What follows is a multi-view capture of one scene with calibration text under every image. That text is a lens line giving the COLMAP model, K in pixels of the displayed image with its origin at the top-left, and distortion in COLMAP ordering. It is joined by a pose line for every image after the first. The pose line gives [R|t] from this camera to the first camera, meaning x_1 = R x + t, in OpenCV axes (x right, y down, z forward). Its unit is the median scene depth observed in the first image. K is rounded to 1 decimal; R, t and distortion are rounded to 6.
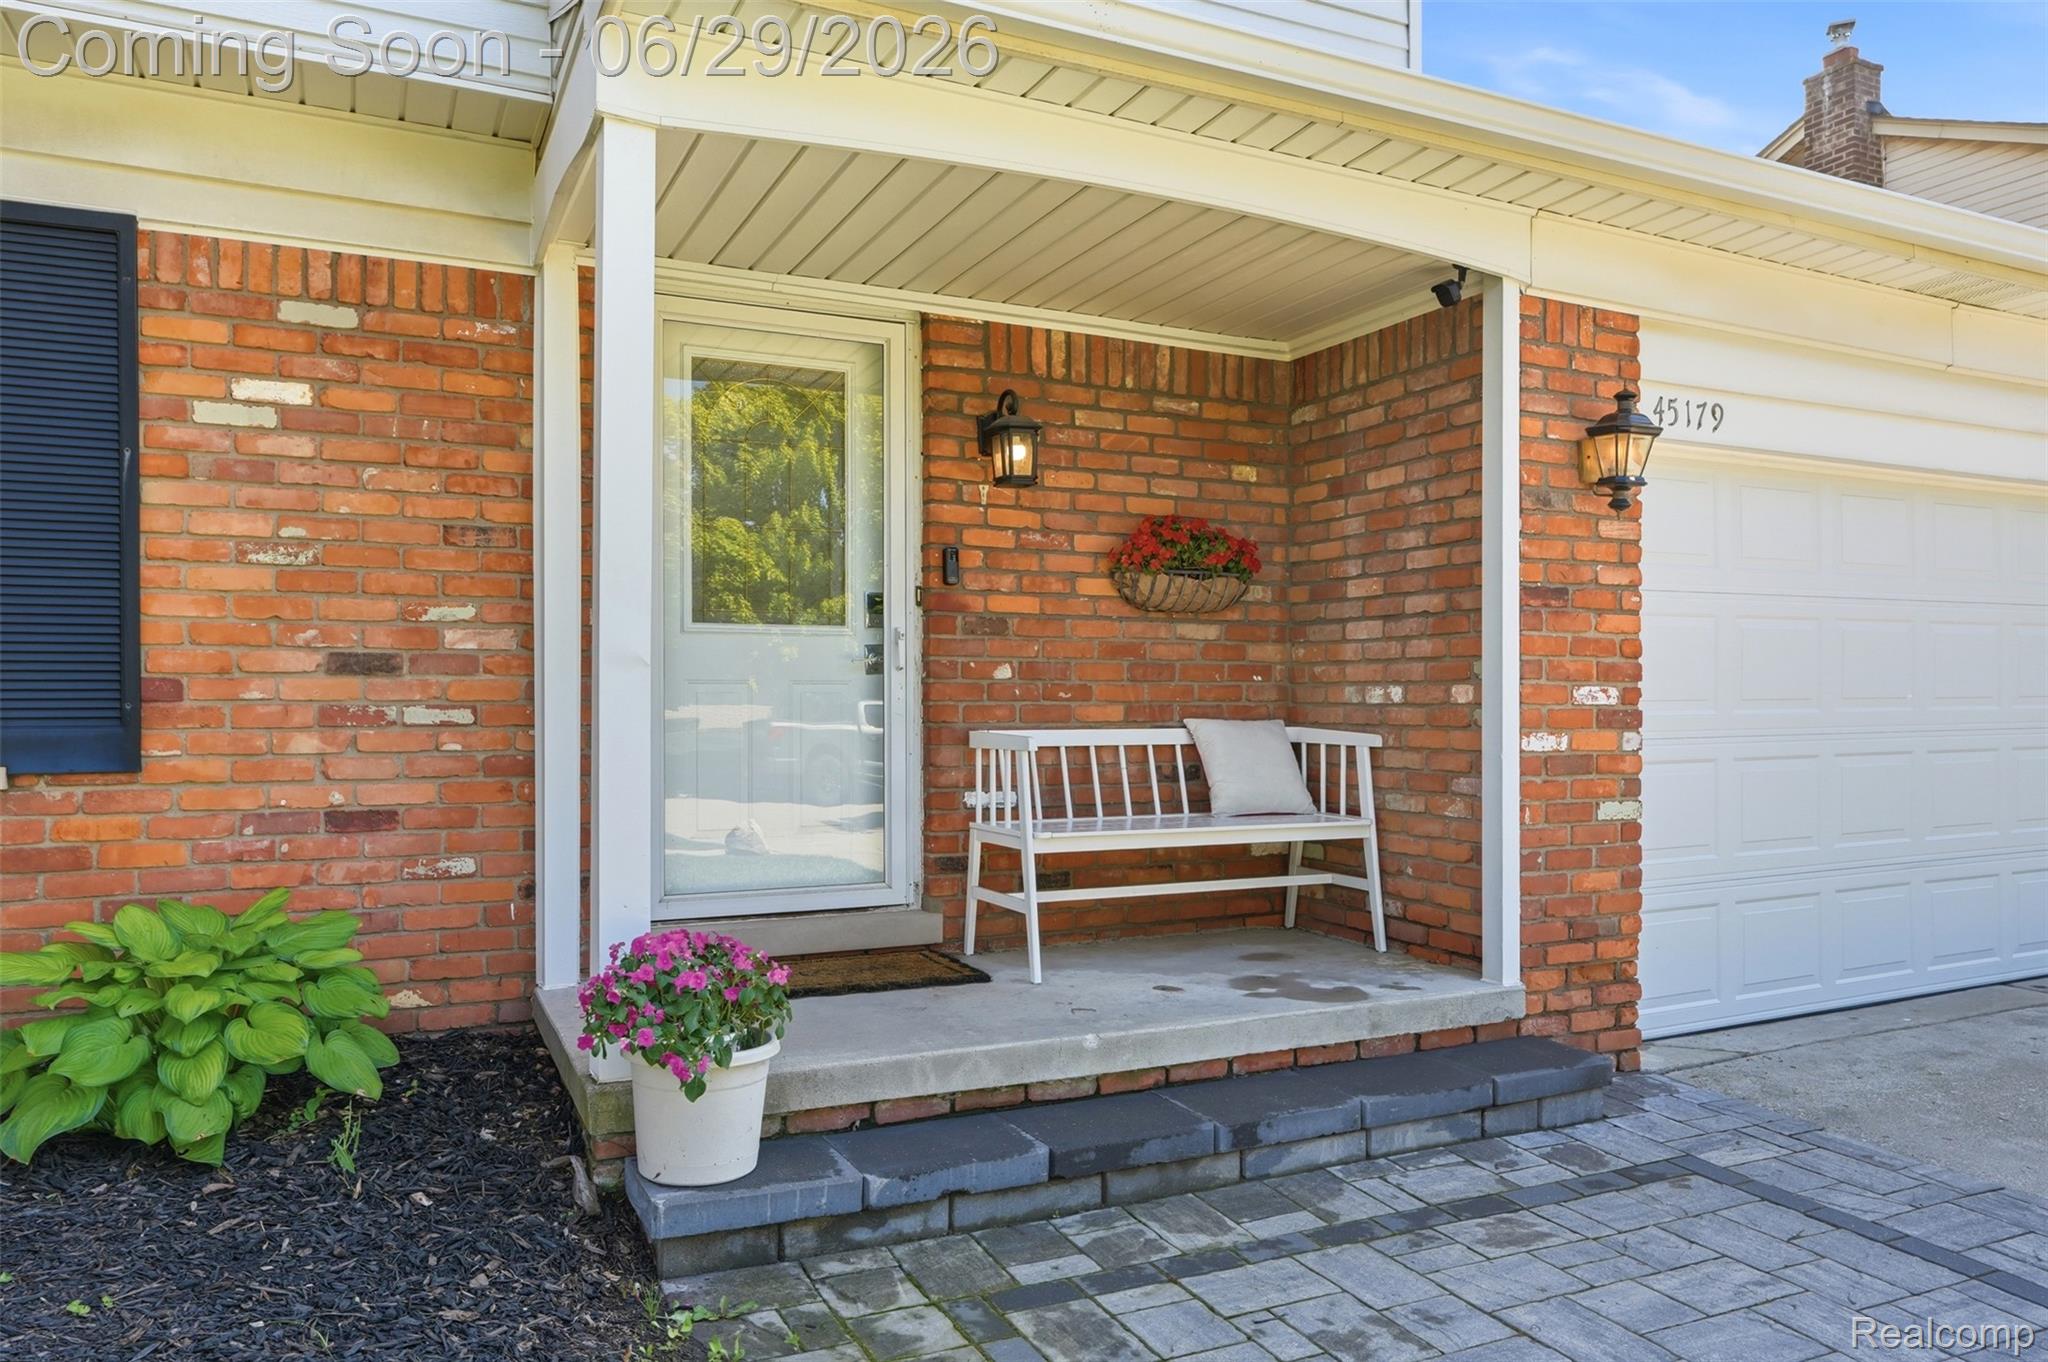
lens RADIAL K [[1455.6, 0, 1053.0], [0, 1455.6, 695.5], [0, 0, 1]] dist [-0.003471, 0.003025]
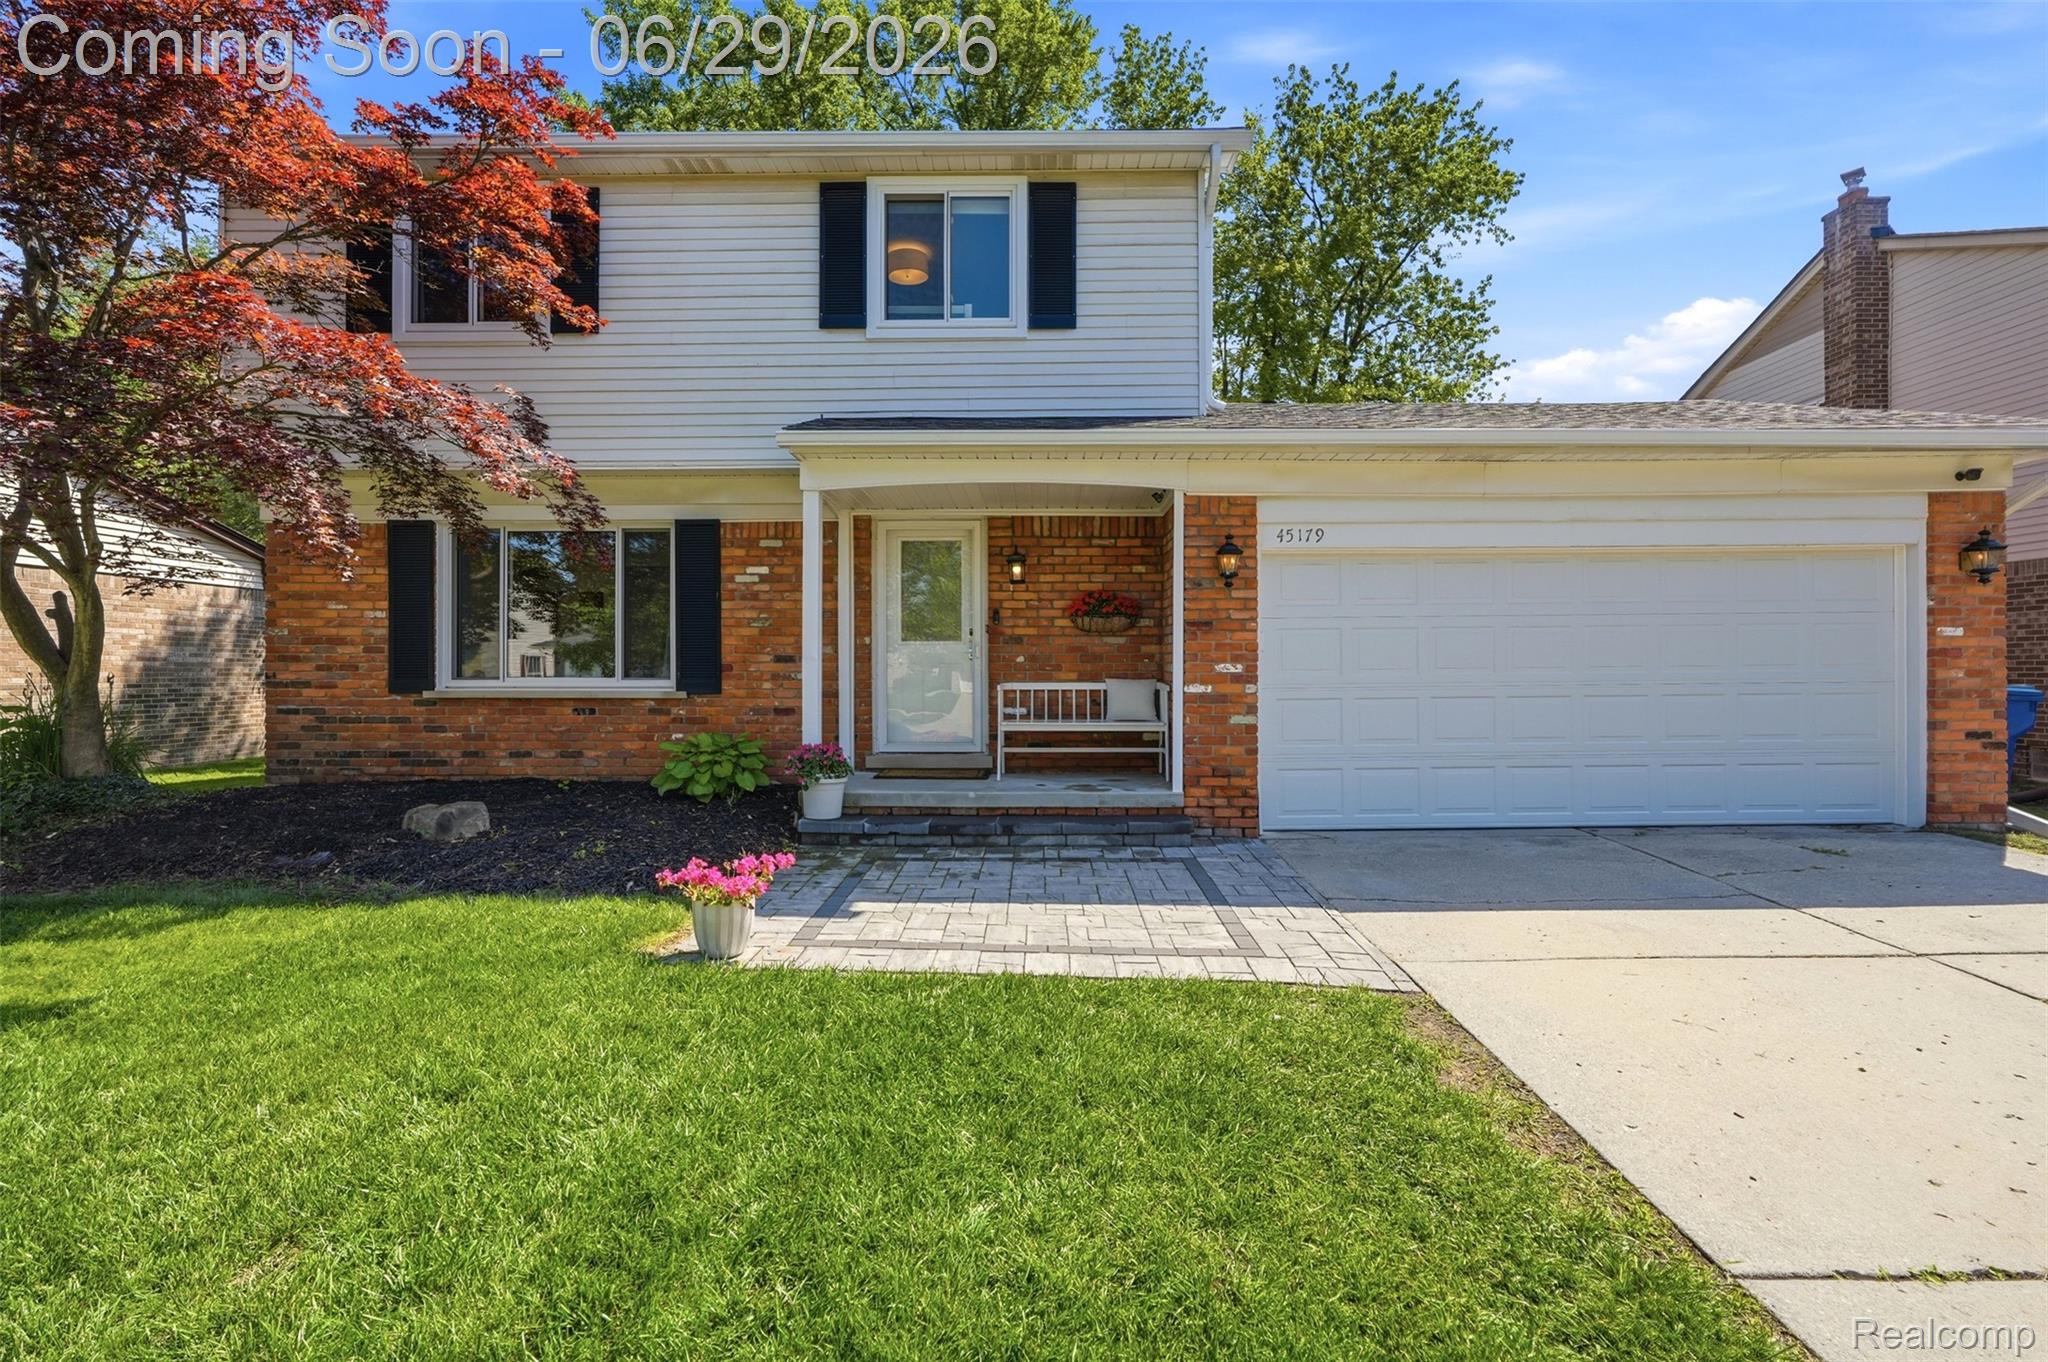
lens RADIAL K [[916.6, 0, 991.0], [0, 916.6, 662.6], [0, 0, 1]] dist [-0.005807, 0.000244]
pose [[0.886614, -0.005164, -0.462481, 0.700475], [0.003700, 0.999985, -0.004071, -0.004369], [0.462495, 0.001898, 0.886620, -0.426688]]
